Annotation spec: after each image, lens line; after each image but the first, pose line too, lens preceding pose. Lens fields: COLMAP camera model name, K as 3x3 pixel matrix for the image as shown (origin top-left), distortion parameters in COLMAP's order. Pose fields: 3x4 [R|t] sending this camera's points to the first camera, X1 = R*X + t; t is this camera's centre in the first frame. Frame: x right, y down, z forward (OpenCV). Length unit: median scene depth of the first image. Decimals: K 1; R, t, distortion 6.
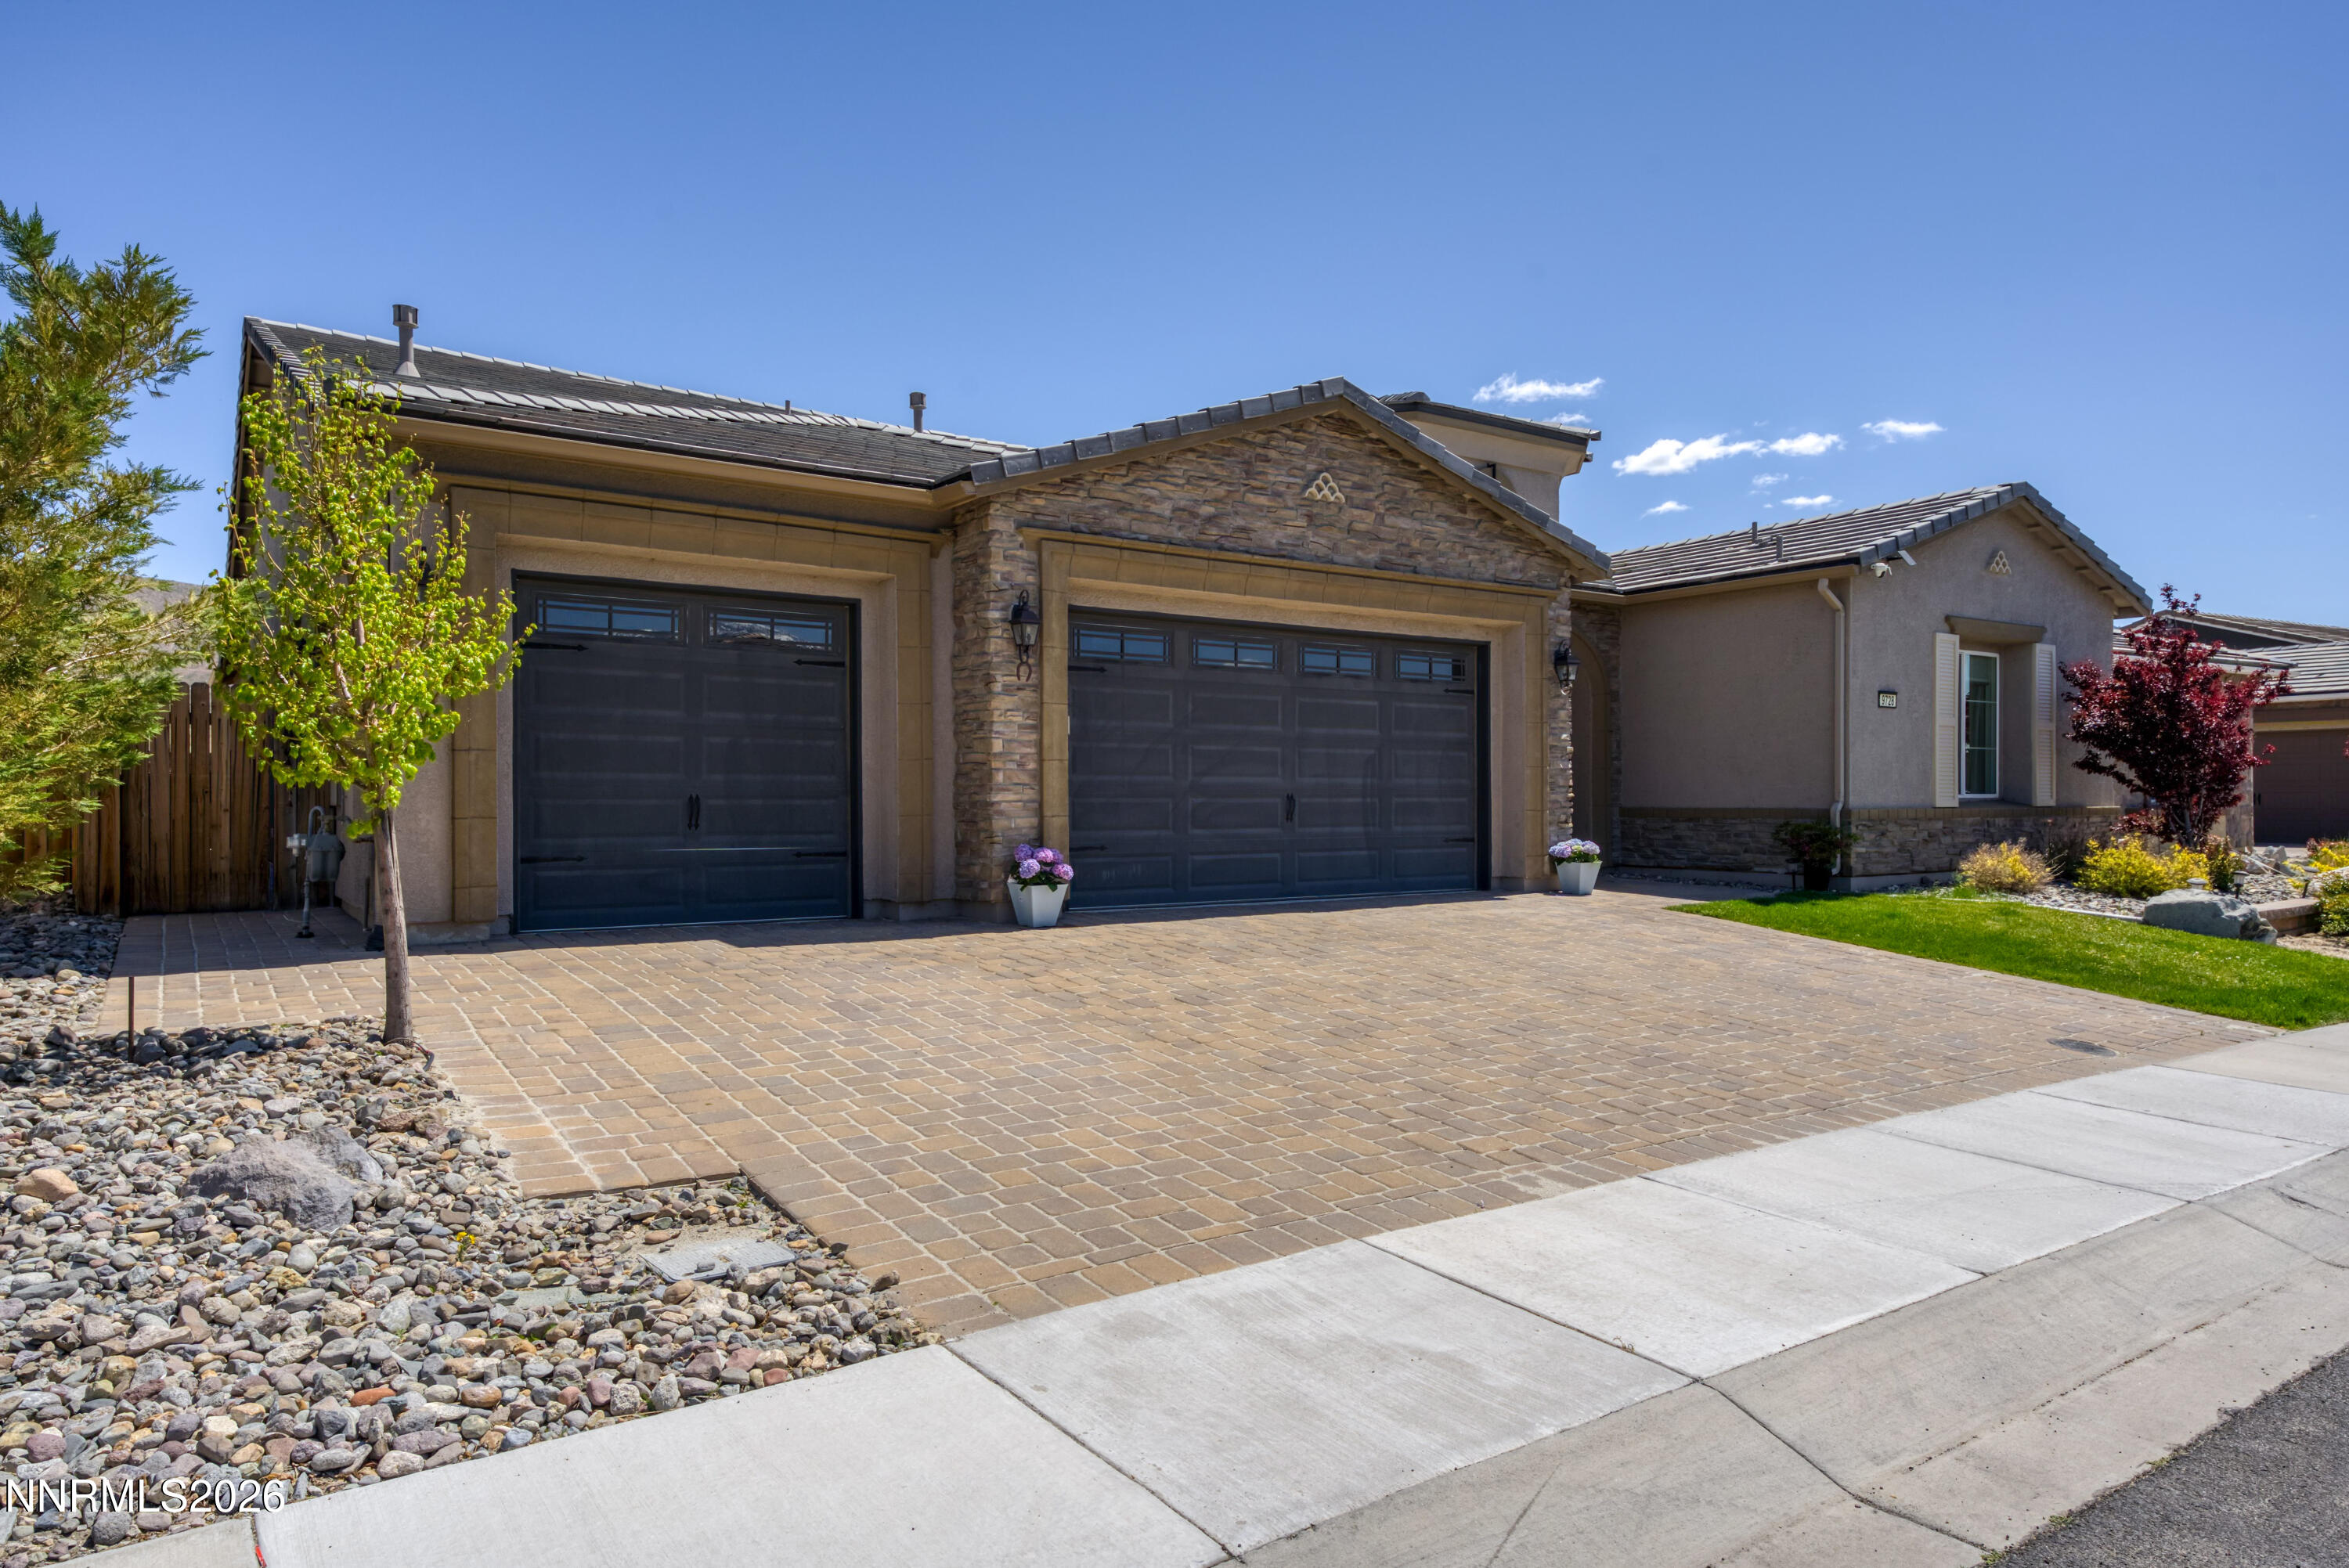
lens RADIAL K [[1400.9, 0, 1168.7], [0, 1400.9, 793.6], [0, 0, 1]] dist [0.032477, -0.000240]
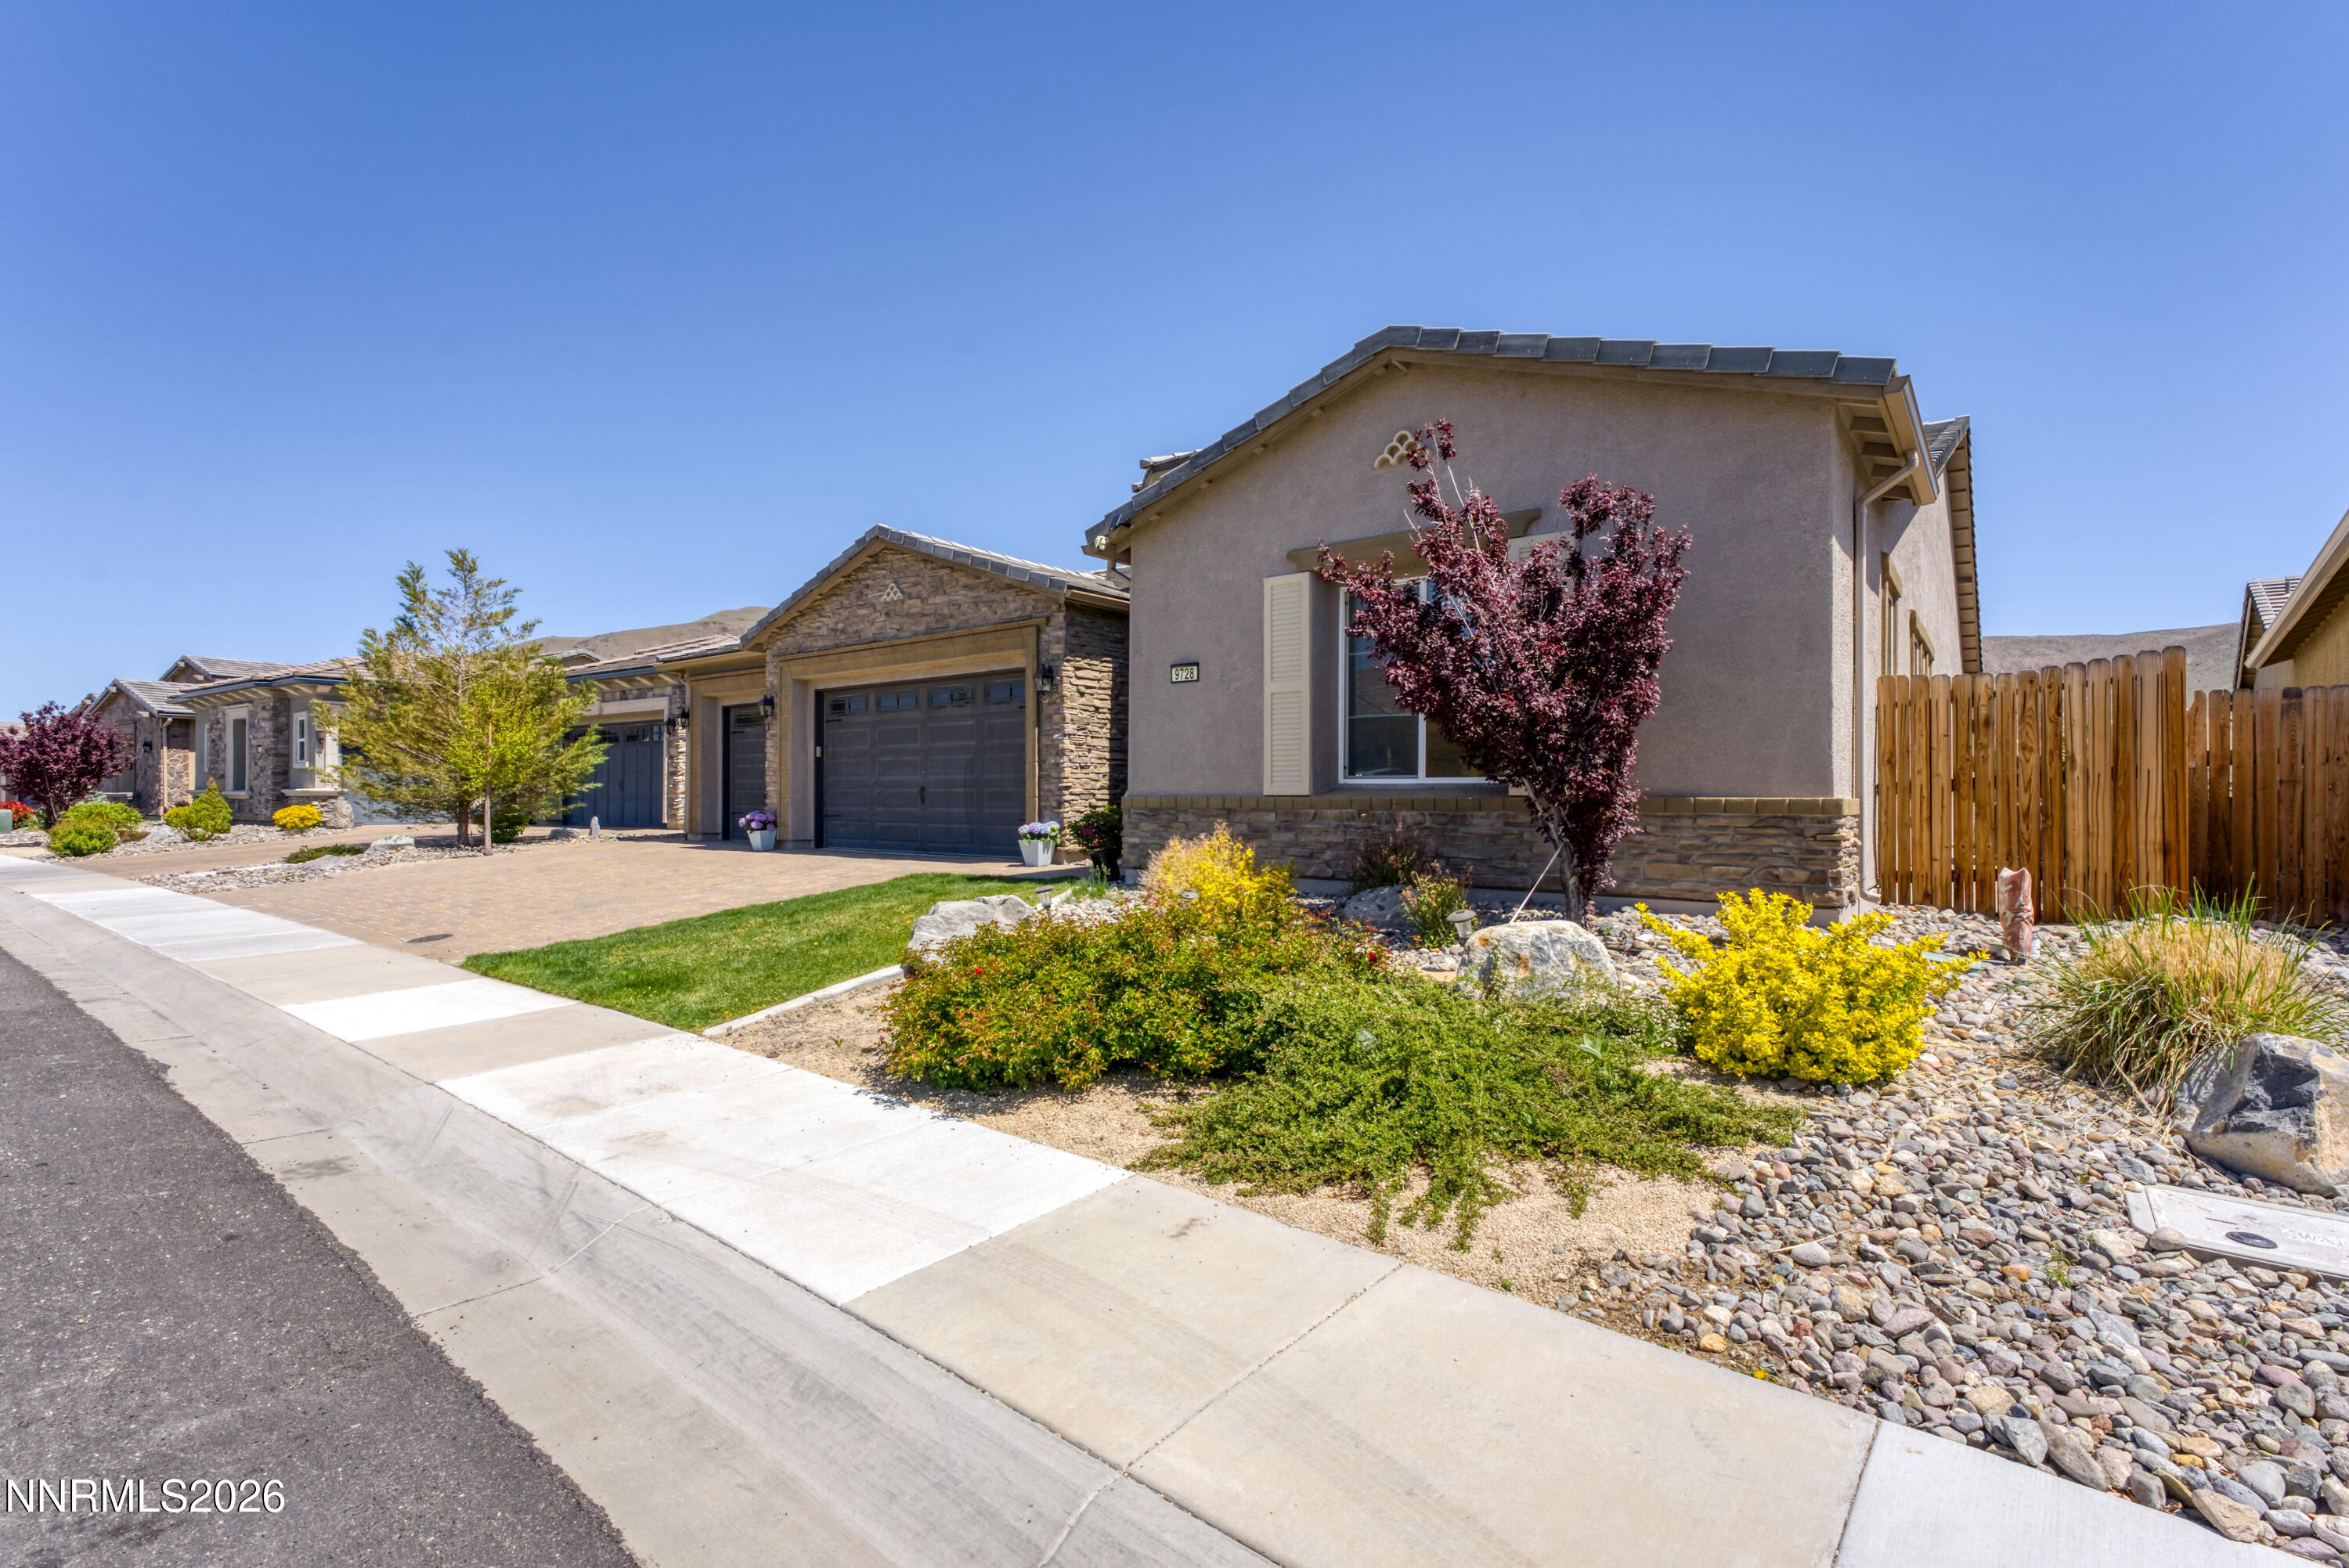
lens RADIAL K [[1074.0, 0, 1181.6], [0, 1074.0, 788.5], [0, 0, 1]] dist [0.021113, 0.000031]
pose [[0.298914, -0.008621, -0.954241, 1.336044], [-0.001401, 0.999954, -0.009473, 0.014174], [0.954279, 0.004168, 0.298888, 0.927017]]
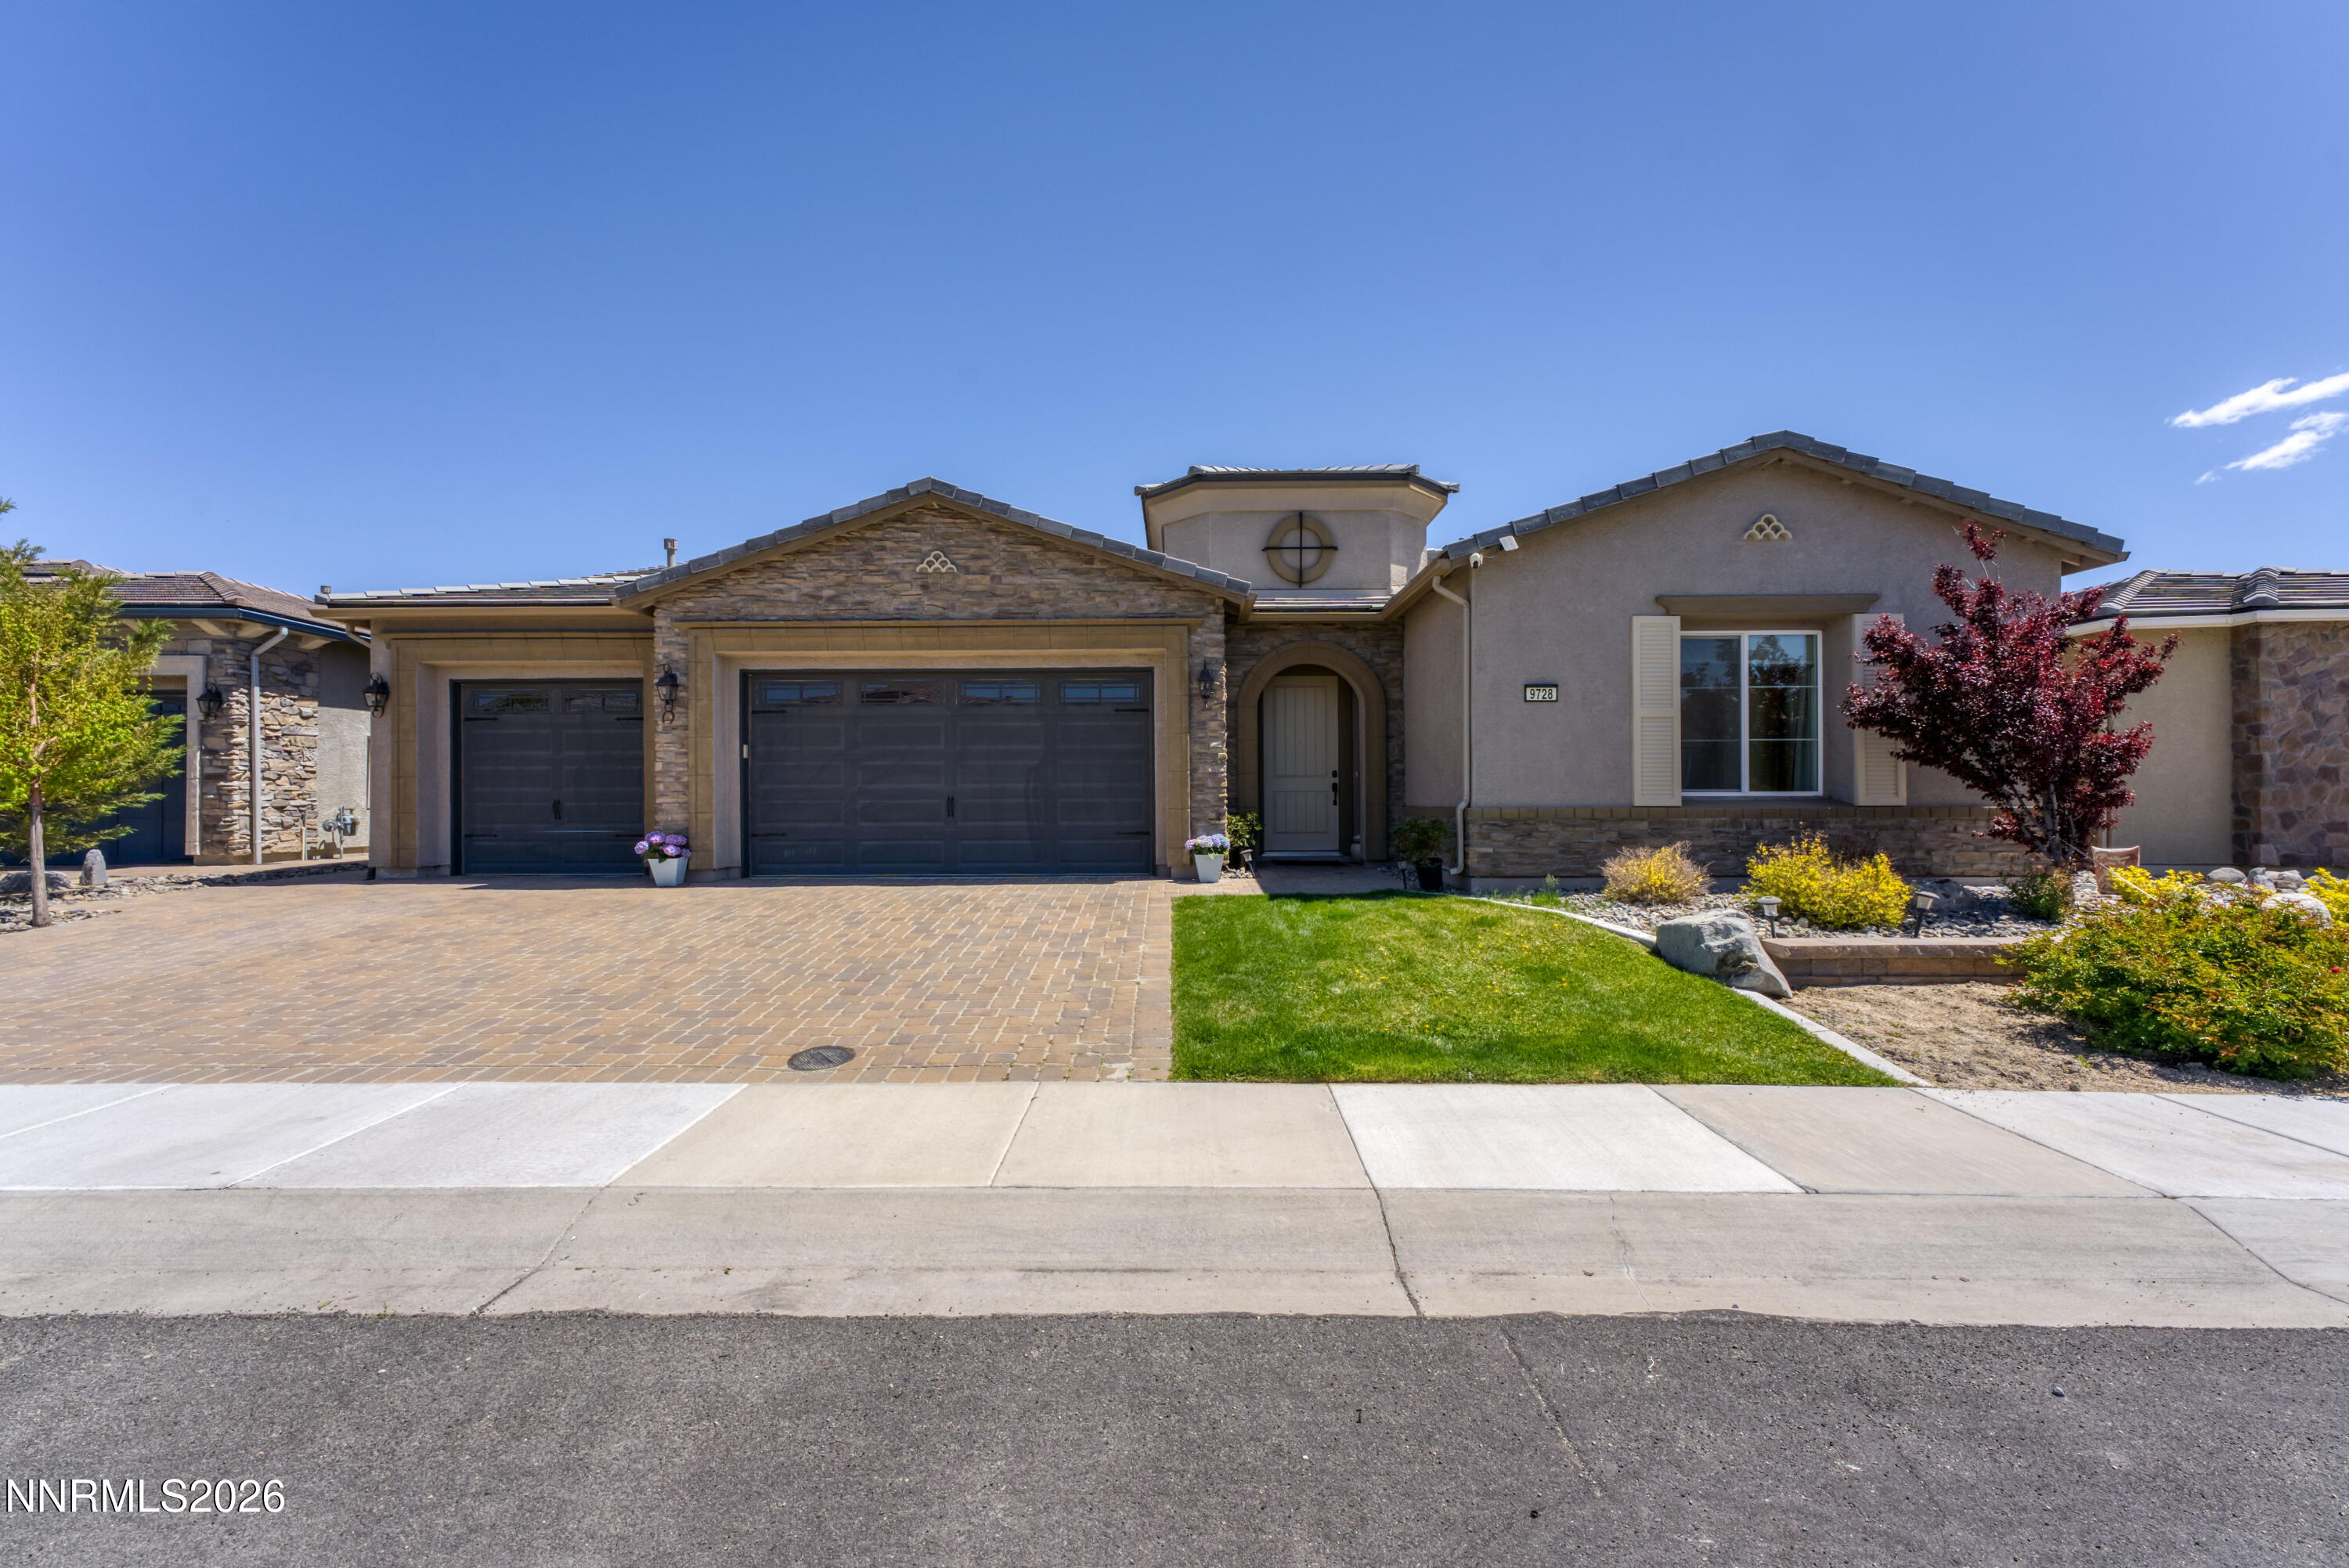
lens RADIAL K [[948.3, 0, 1167.8], [0, 948.3, 794.1], [0, 0, 1]] dist [0.001877, -0.000215]
pose [[0.824653, -0.006347, -0.565604, 0.769544], [0.006561, 0.999977, -0.001655, 0.001000], [0.565602, -0.002346, 0.824675, 0.382339]]
